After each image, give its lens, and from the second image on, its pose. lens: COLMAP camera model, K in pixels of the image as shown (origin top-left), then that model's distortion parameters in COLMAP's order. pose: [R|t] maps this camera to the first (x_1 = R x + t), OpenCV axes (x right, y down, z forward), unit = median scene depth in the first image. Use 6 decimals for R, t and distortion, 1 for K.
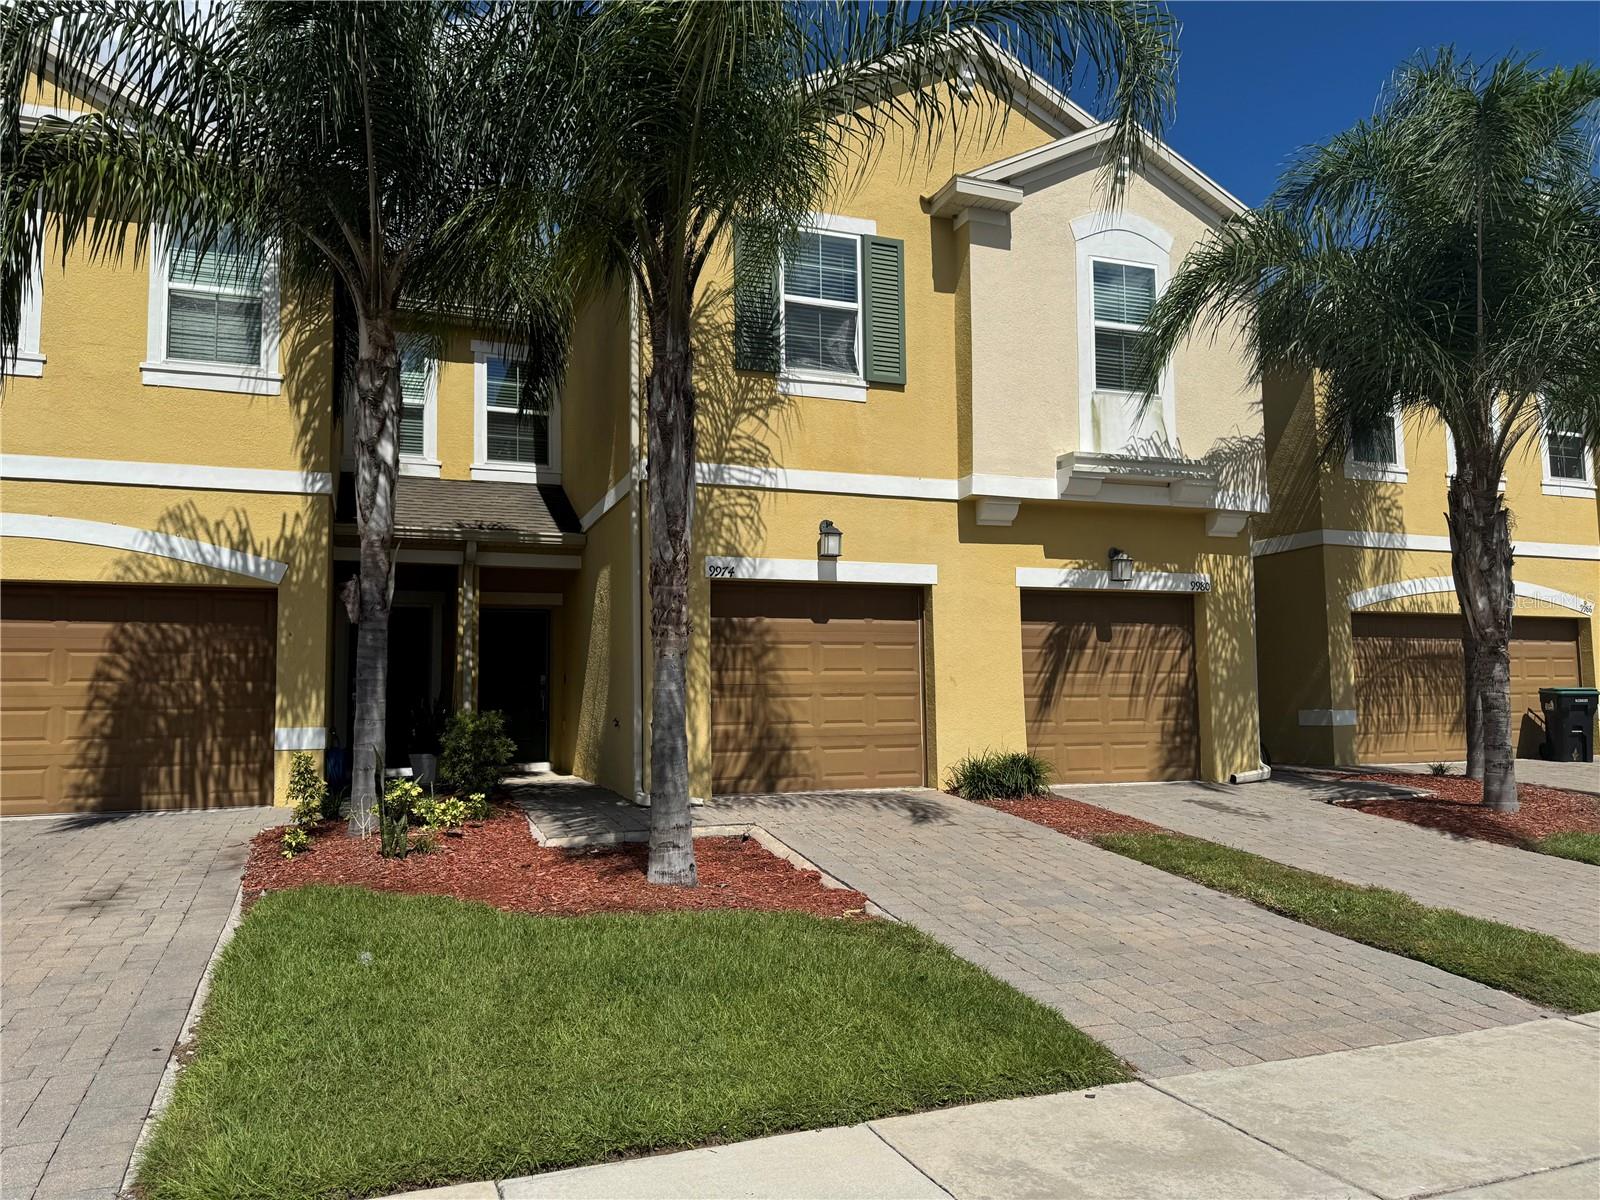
lens RADIAL K [[1114.9, 0, 840.3], [0, 1114.9, 614.9], [0, 0, 1]] dist [0.047972, -0.002079]
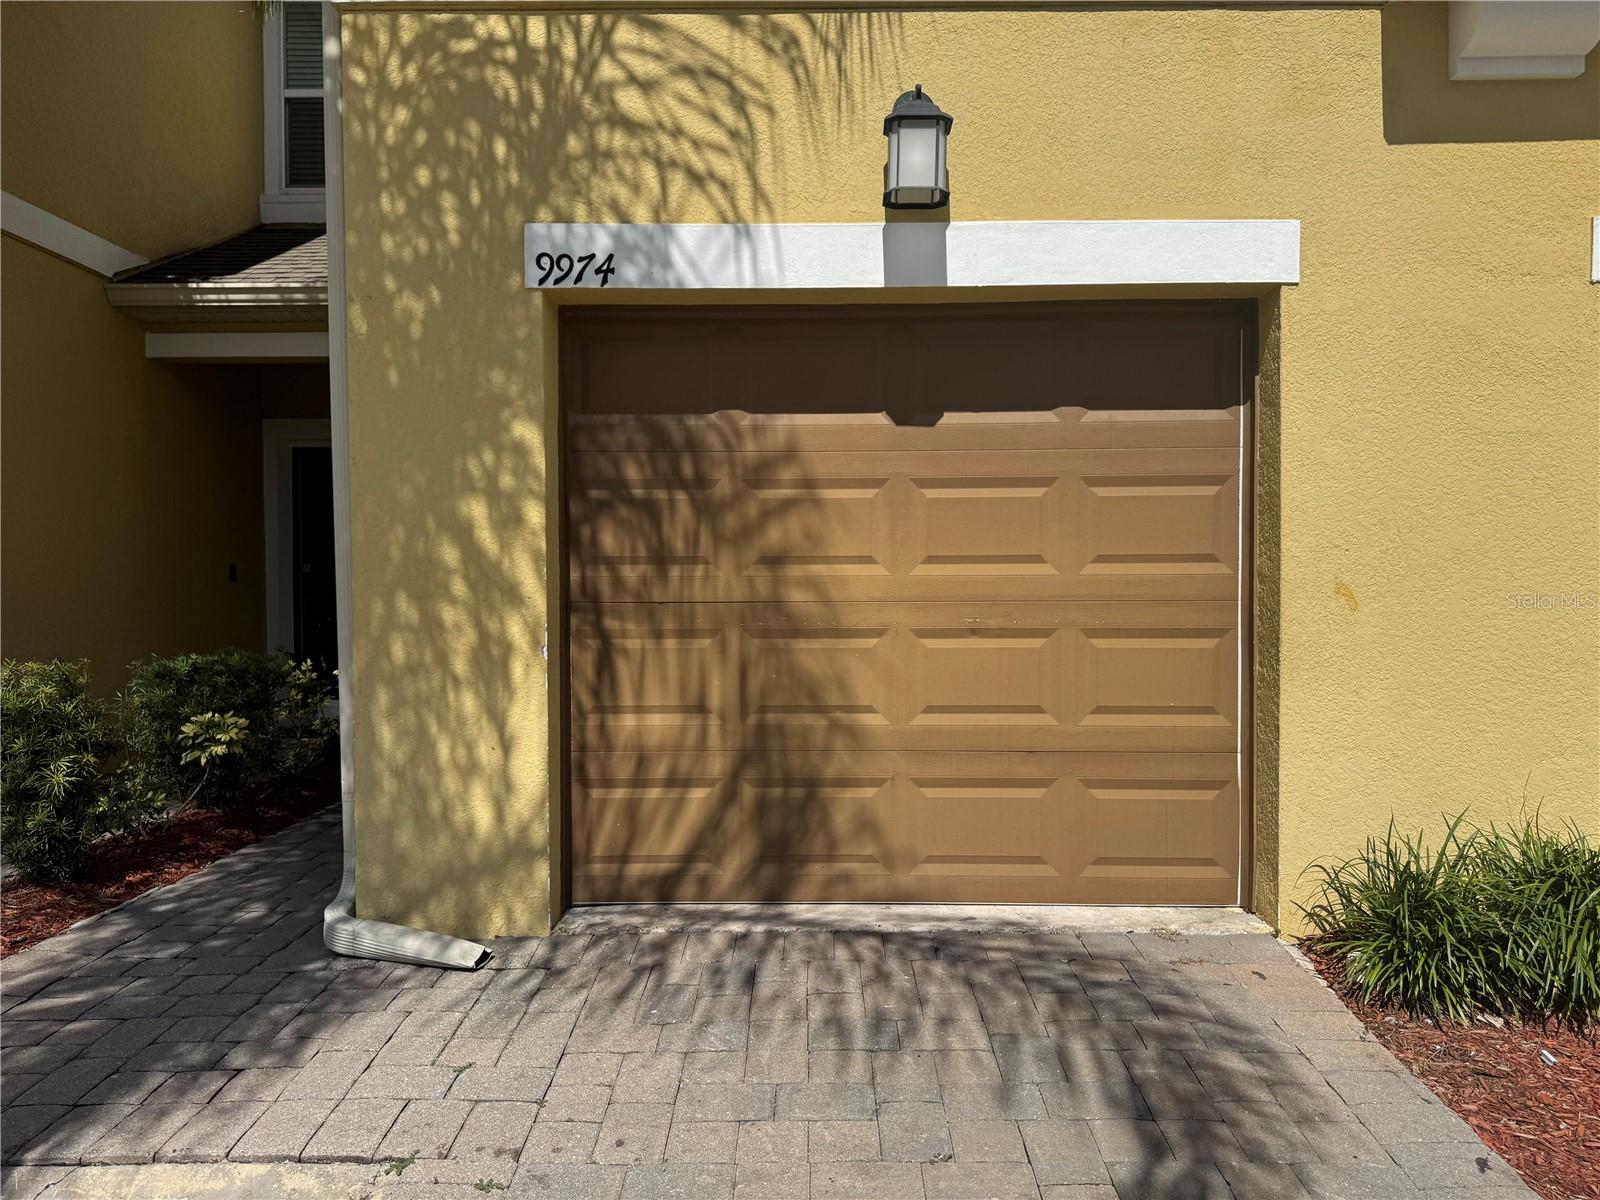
lens RADIAL K [[1100.9, 0, 800.0], [0, 1100.9, 600.0], [0, 0, 1]] dist [0.045656, -0.003825]
pose [[0.935033, 0.009809, -0.354424, 0.067932], [0.021395, 0.996235, 0.084015, 0.031152], [0.353913, -0.086140, 0.931303, 0.654443]]
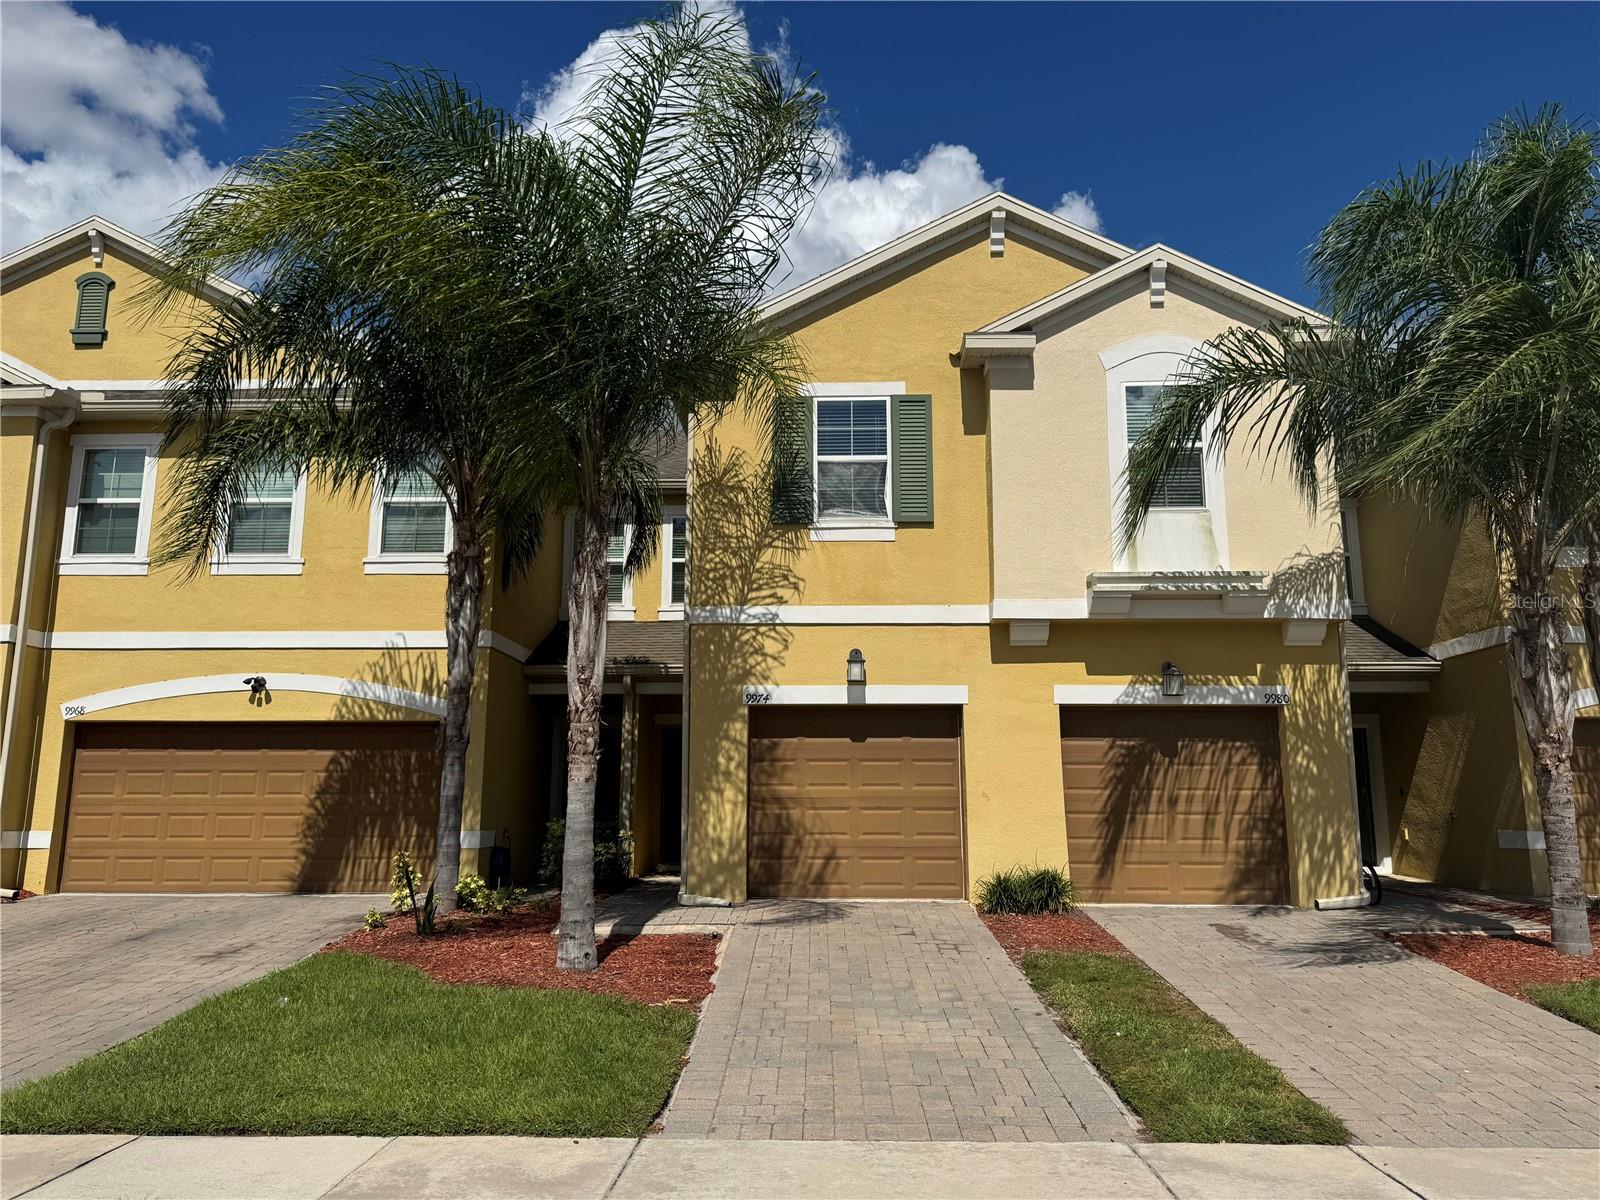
lens RADIAL K [[1100.9, 0, 800.0], [0, 1100.9, 600.0], [0, 0, 1]] dist [0.045656, -0.003825]
pose [[0.932505, -0.057384, -0.356568, 0.317626], [0.017069, 0.993196, -0.115201, -0.007462], [0.360753, 0.101339, 0.927140, -0.043074]]
